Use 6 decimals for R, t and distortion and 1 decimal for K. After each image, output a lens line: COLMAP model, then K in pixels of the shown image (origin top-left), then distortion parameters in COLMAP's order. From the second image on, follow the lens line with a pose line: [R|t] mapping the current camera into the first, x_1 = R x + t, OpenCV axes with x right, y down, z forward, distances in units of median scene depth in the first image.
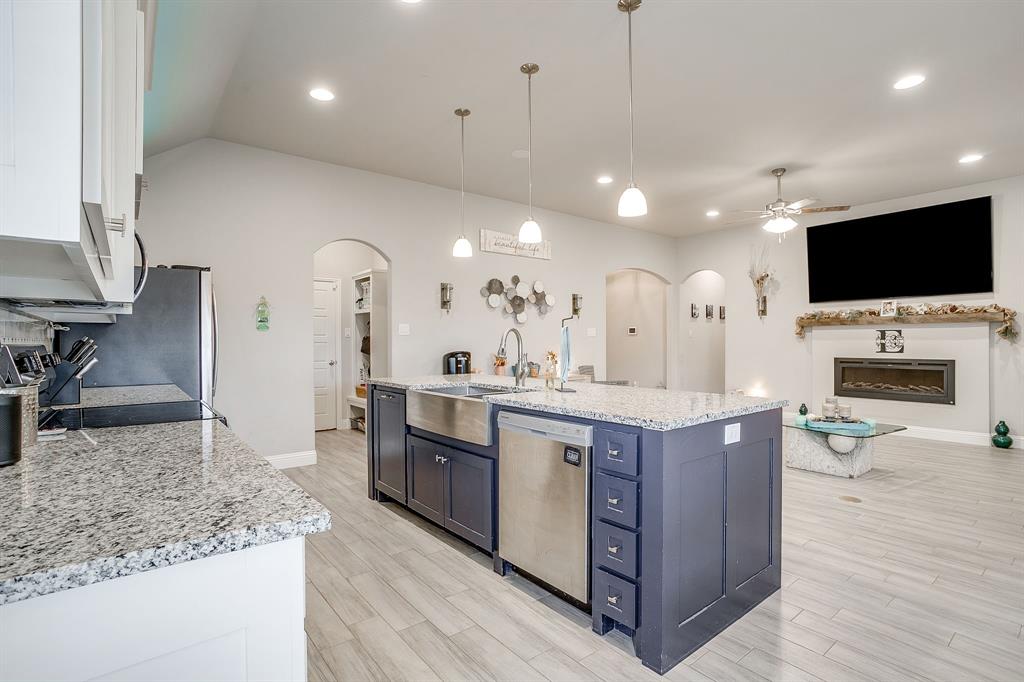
lens RADIAL K [[495.1, 0, 507.9], [0, 495.1, 342.1], [0, 0, 1]] dist [-0.060855, 0.034695]
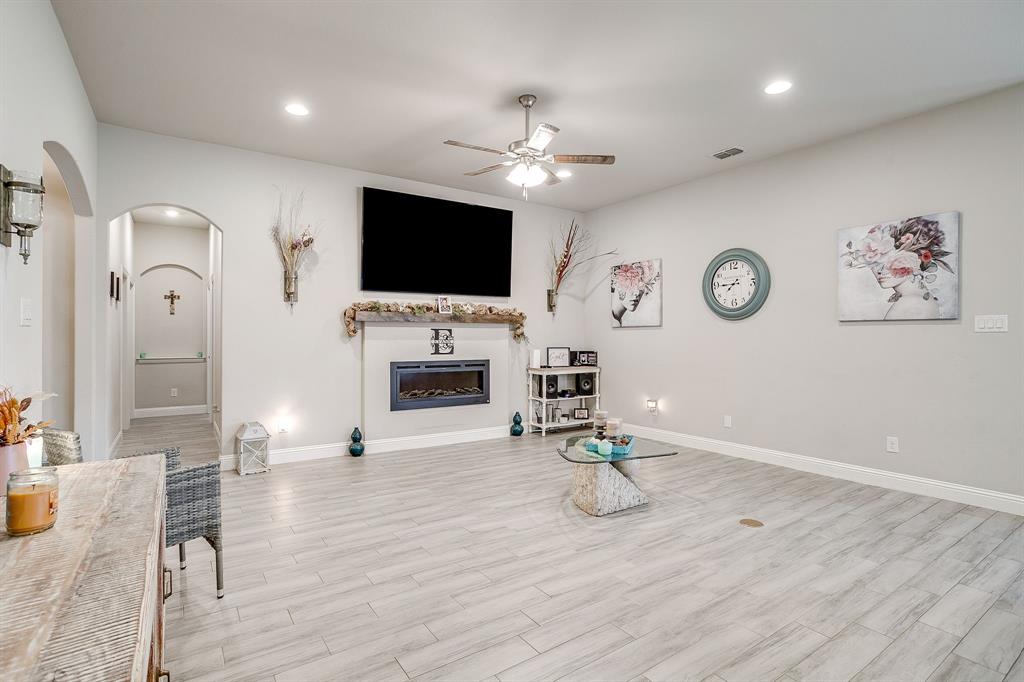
lens RADIAL K [[495.1, 0, 507.9], [0, 495.1, 342.1], [0, 0, 1]] dist [-0.060855, 0.034695]
pose [[0.075356, -0.001378, 0.997156, -0.117375], [0.000722, 0.999999, 0.001328, -0.001836], [-0.997156, 0.000619, 0.075357, 0.812314]]
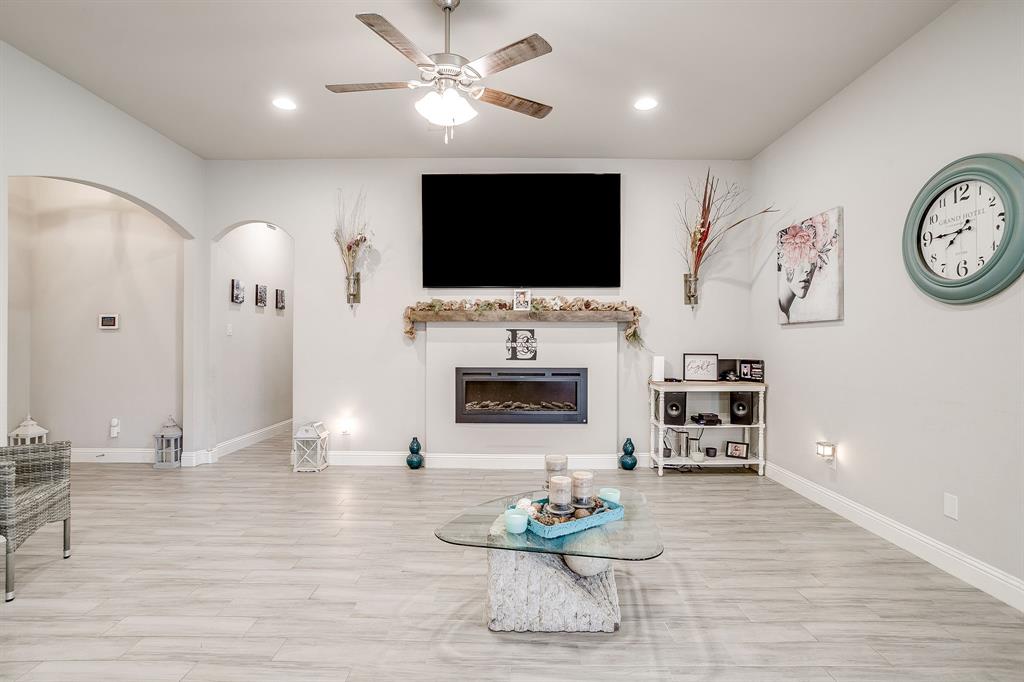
lens RADIAL K [[495.1, 0, 507.9], [0, 495.1, 342.1], [0, 0, 1]] dist [-0.060855, 0.034695]
pose [[0.626081, 0.007436, 0.779723, 0.181197], [-0.004995, 0.999972, -0.005526, -0.001207], [-0.779742, -0.000435, 0.626100, 0.539049]]
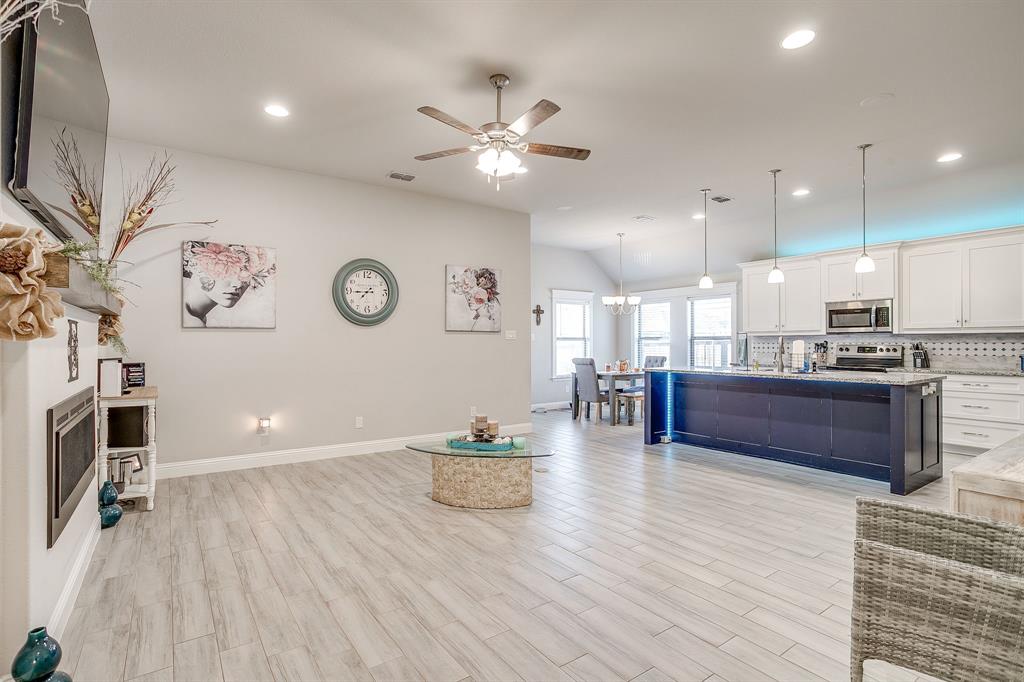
lens RADIAL K [[495.1, 0, 507.9], [0, 495.1, 342.1], [0, 0, 1]] dist [-0.060855, 0.034695]
pose [[-0.997934, 0.006438, 0.063924, 0.422713], [0.006394, 0.999979, -0.000884, -0.005662], [-0.063928, -0.000473, -0.997954, 1.361146]]
